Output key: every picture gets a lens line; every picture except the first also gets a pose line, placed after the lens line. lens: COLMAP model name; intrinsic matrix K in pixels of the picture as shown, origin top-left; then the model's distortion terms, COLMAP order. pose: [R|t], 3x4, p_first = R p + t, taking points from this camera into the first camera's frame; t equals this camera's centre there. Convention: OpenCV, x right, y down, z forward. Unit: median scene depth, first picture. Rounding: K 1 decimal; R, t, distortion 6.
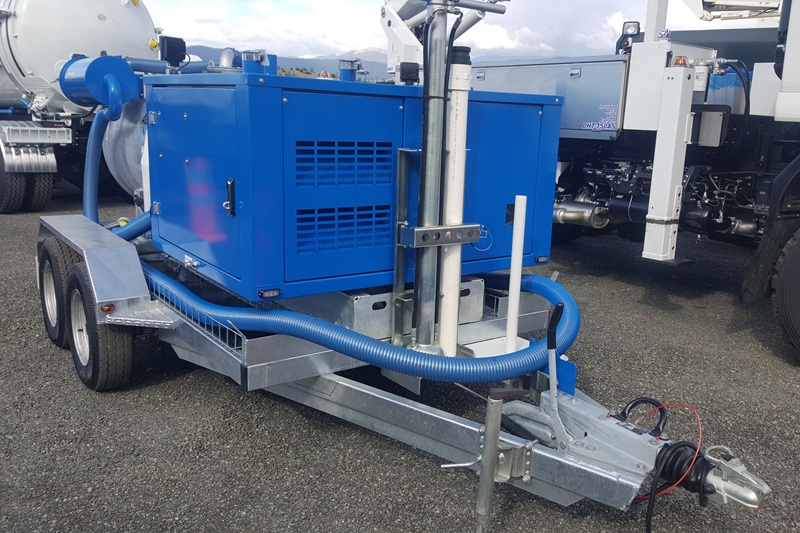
lens RADIAL K [[616.0, 0, 399.8], [0, 616.0, 249.6], [0, 0, 1]] dist [0.138270, -0.208298]
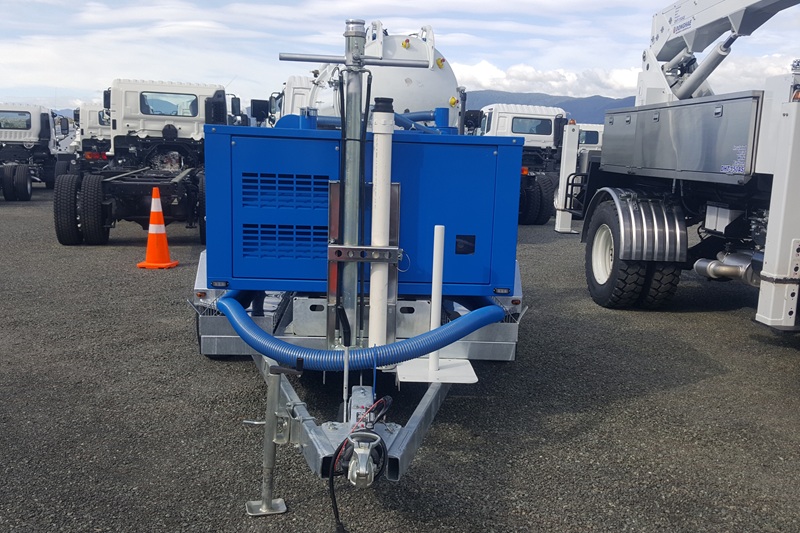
lens RADIAL K [[616.0, 0, 399.8], [0, 616.0, 249.6], [0, 0, 1]] dist [0.138270, -0.208298]
pose [[0.867245, 0.067969, -0.493221, 0.687172], [-0.105349, 0.993259, -0.048362, 0.017678], [0.486609, 0.093902, 0.868559, 0.004751]]
